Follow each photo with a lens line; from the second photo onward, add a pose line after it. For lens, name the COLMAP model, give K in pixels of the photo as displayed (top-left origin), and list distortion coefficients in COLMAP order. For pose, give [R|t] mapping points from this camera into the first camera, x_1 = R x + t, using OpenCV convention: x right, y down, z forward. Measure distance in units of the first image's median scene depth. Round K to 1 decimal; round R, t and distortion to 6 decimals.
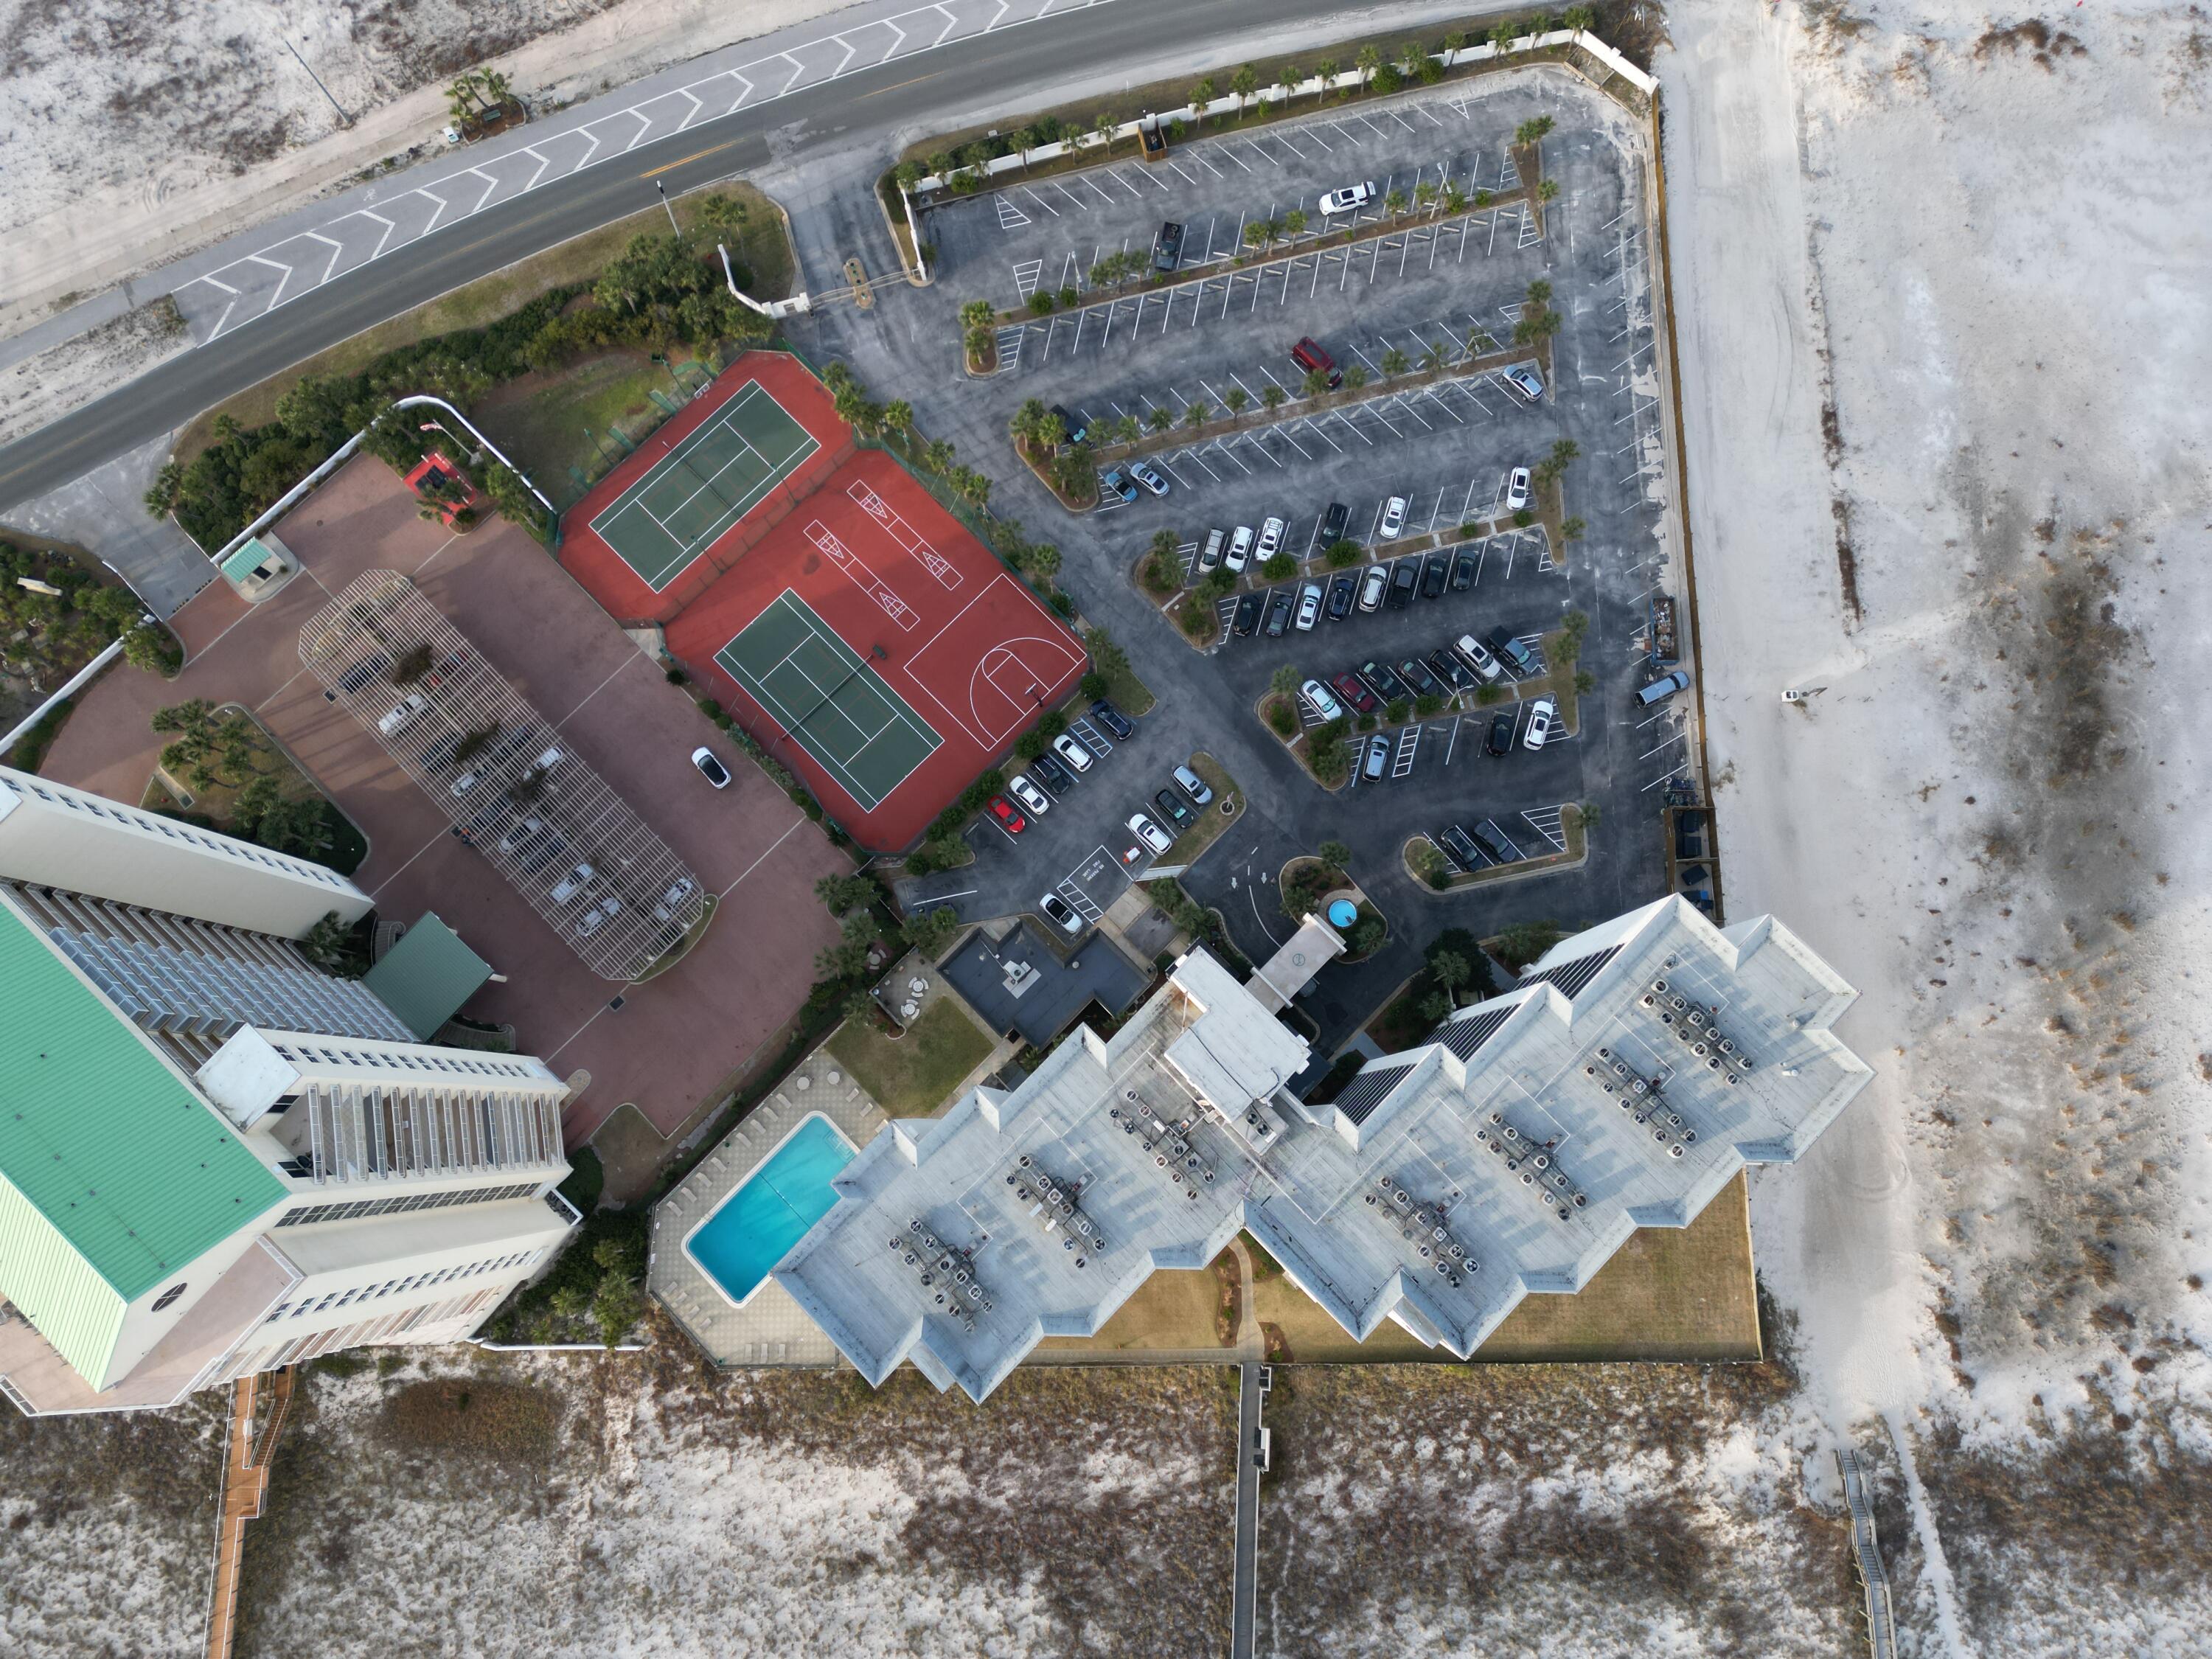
lens RADIAL K [[1537.8, 0, 1101.8], [0, 1537.8, 828.4], [0, 0, 1]] dist [0.088974, -0.084684]
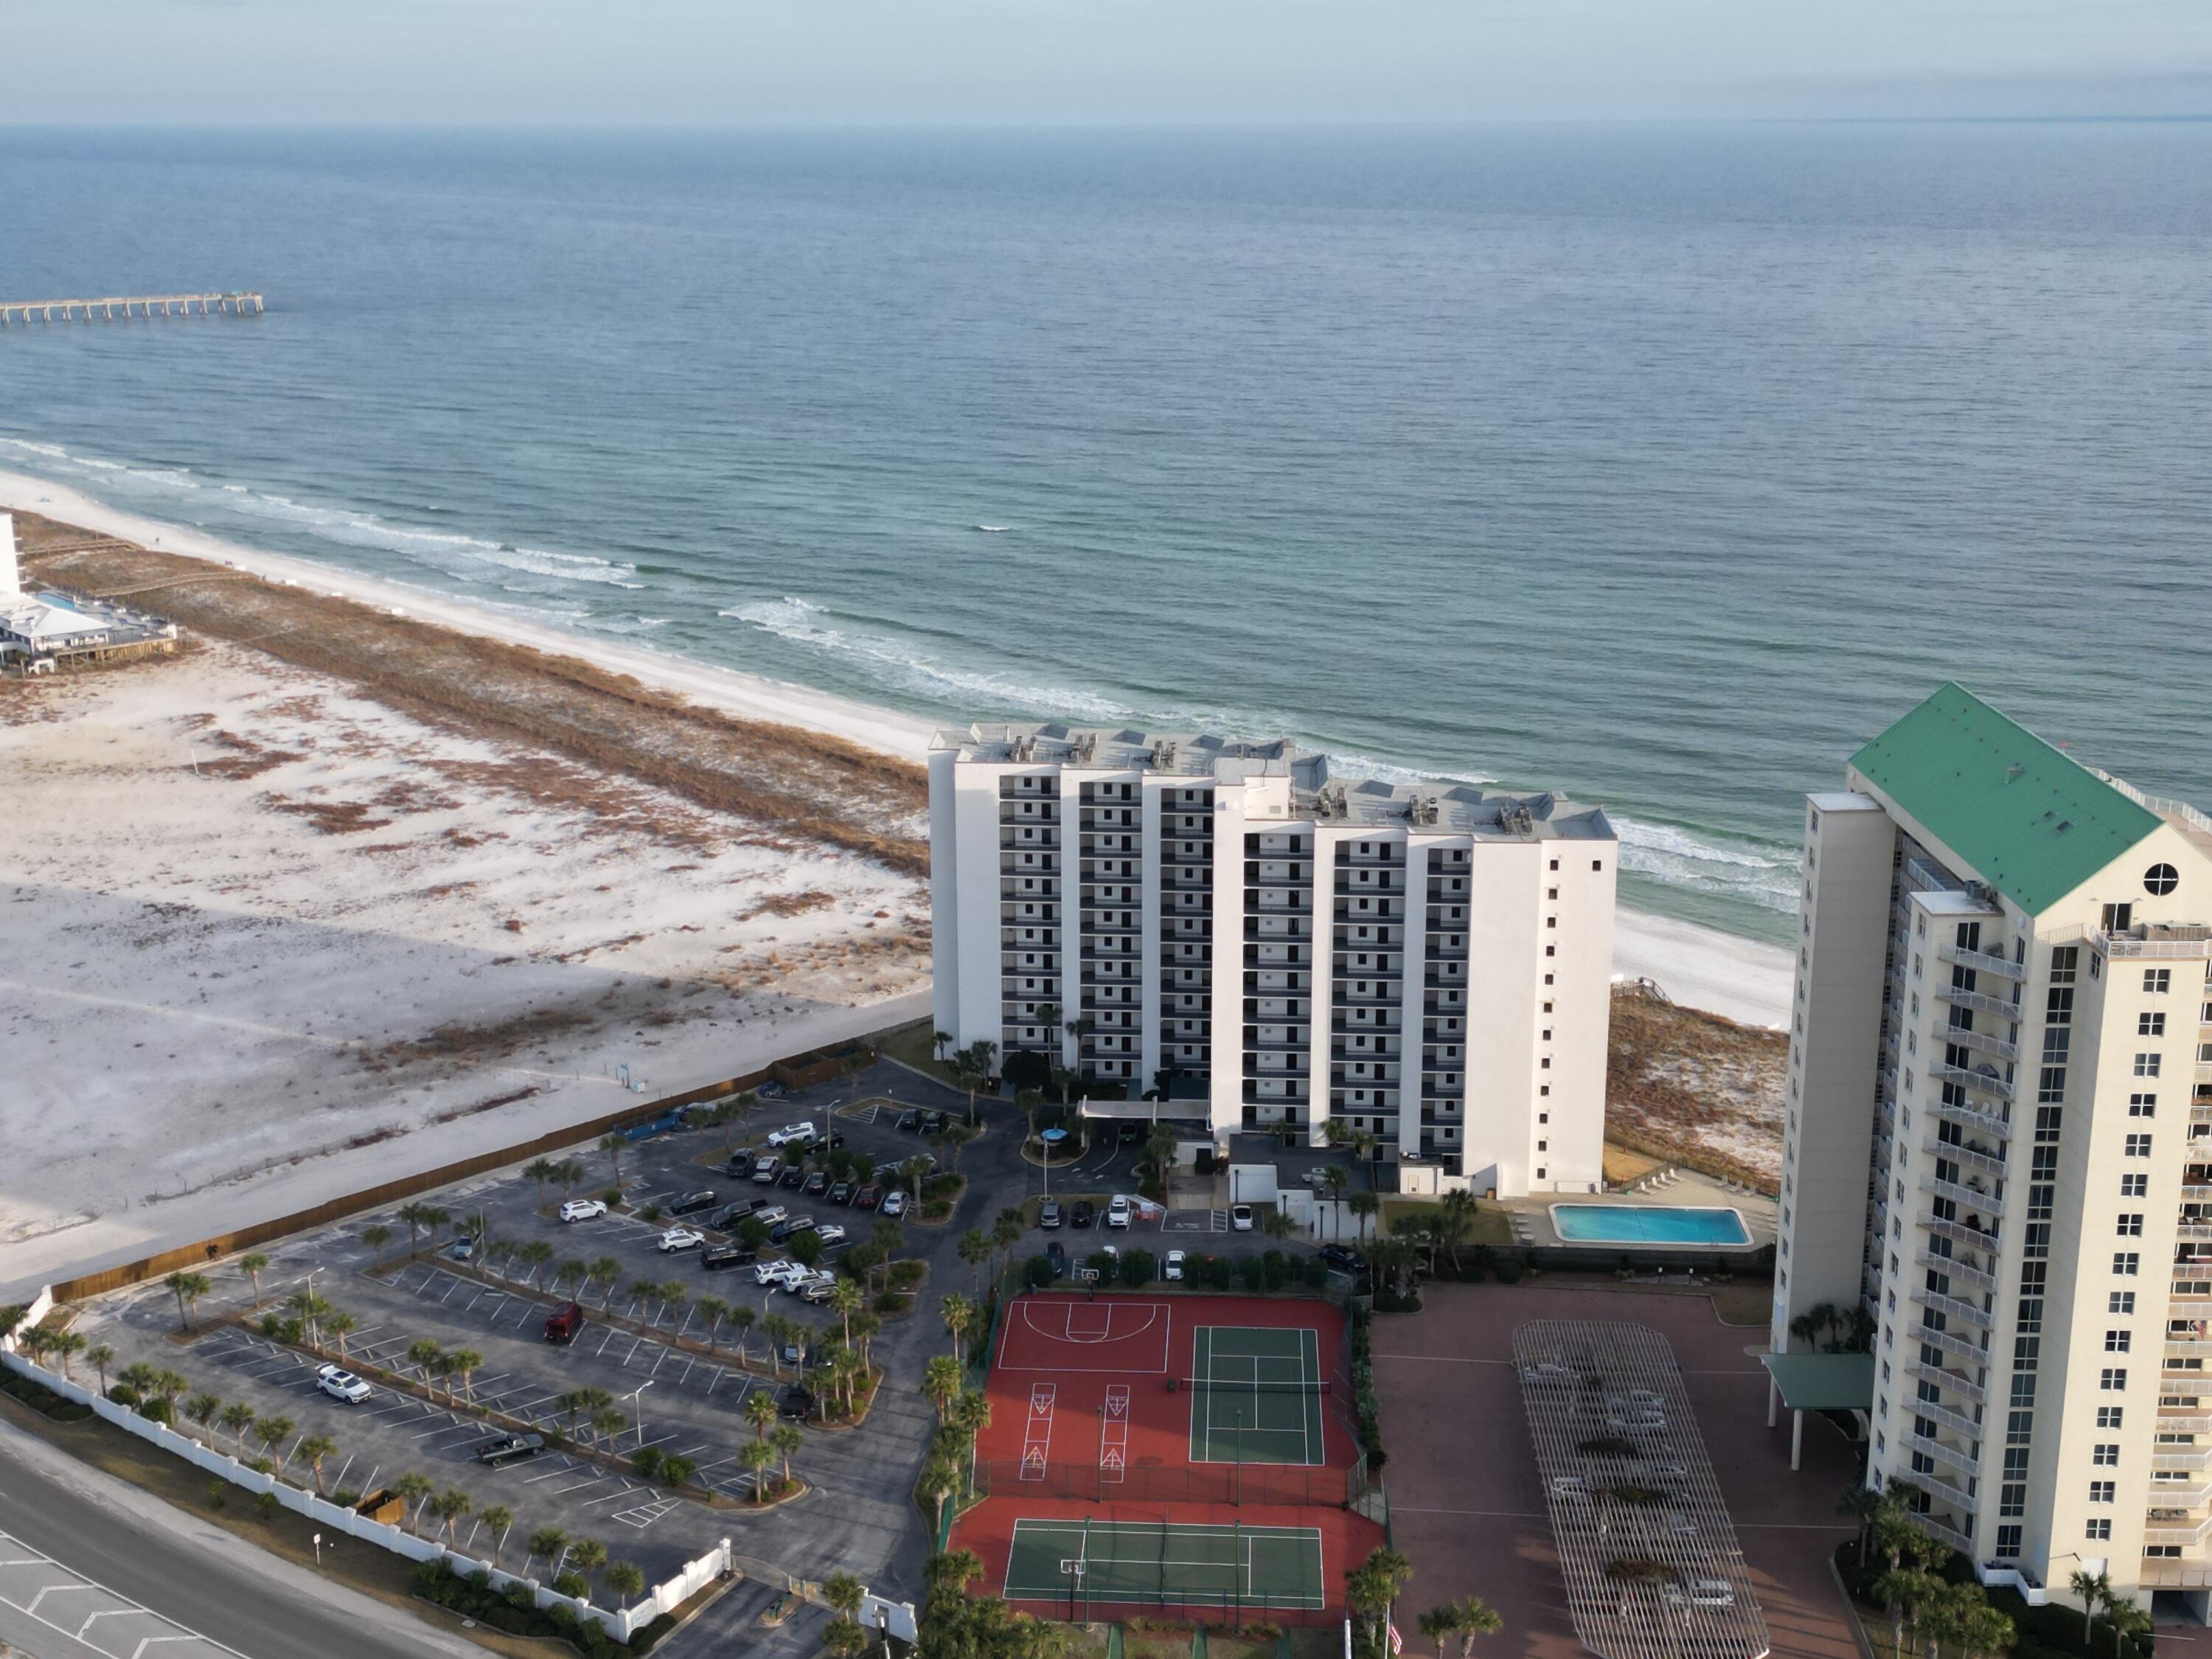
lens RADIAL K [[2560.5, 0, 1091.0], [0, 2560.5, 827.7], [0, 0, 1]] dist [0.166452, -0.423213]
pose [[-0.663918, -0.175357, 0.726955, -1.077357], [0.737820, 0.004726, 0.674981, -1.089882], [-0.121798, 0.984494, 0.126244, 0.550414]]
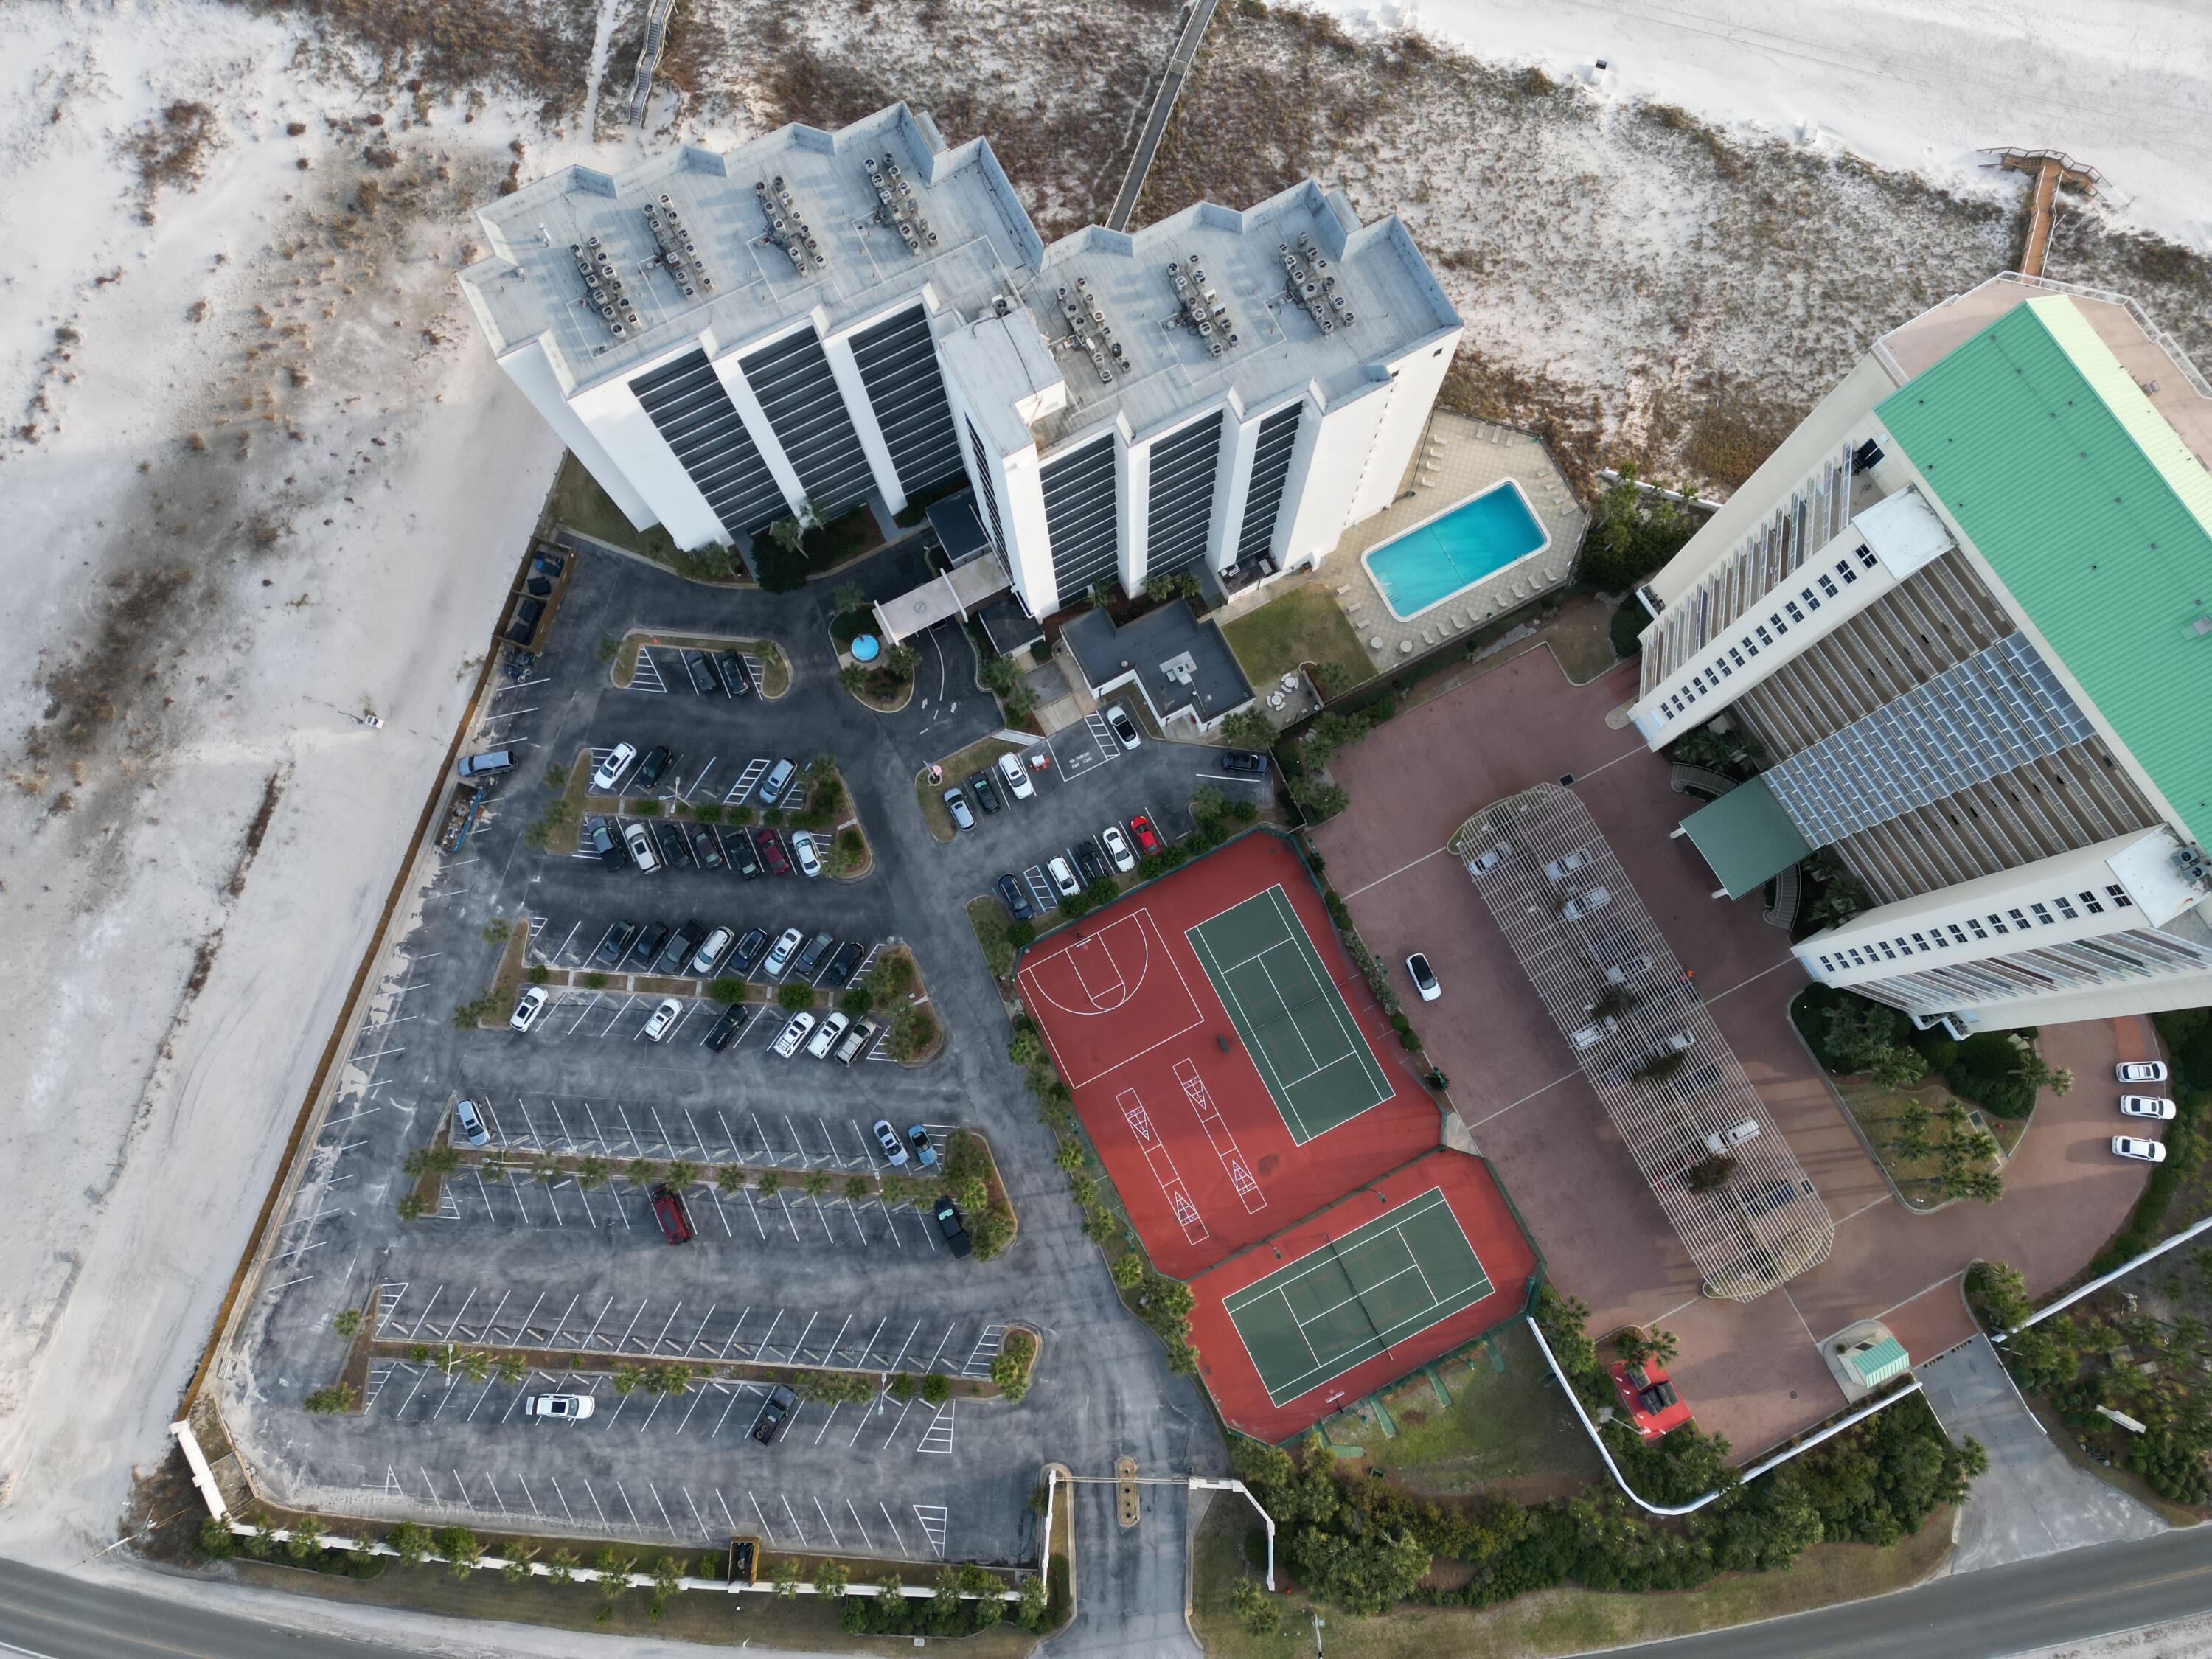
lens RADIAL K [[1537.8, 0, 1101.8], [0, 1537.8, 828.4], [0, 0, 1]] dist [0.088974, -0.084684]
pose [[-0.951574, -0.290957, 0.099247, -0.130764], [0.306968, -0.881830, 0.357975, -0.365793], [-0.016636, 0.371105, 0.928442, 0.074302]]
